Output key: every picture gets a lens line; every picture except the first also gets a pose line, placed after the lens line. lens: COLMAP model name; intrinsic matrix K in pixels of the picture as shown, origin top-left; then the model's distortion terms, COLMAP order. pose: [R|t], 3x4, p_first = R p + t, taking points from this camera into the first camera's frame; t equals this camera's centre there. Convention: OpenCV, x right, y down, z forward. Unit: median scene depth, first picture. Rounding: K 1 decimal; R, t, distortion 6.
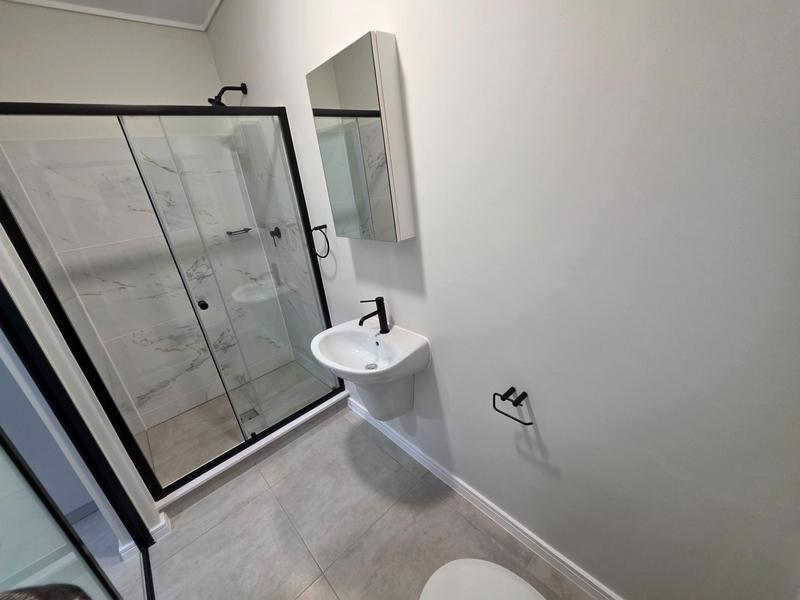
lens RADIAL K [[320.0, 0, 397.2], [0, 320.0, 299.0], [0, 0, 1]] dist [-0.000700, -0.000009]
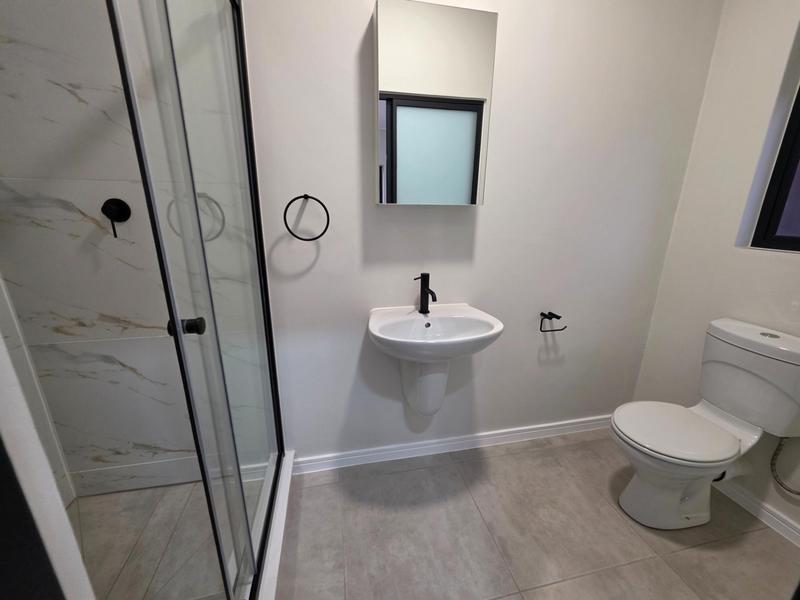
lens RADIAL K [[320.0, 0, 397.2], [0, 320.0, 299.0], [0, 0, 1]] dist [-0.000700, -0.000009]
pose [[0.497127, -0.110244, 0.860646, -0.859038], [0.245534, 0.969227, -0.017673, 0.062940], [-0.832213, 0.220103, 0.508897, 0.583412]]
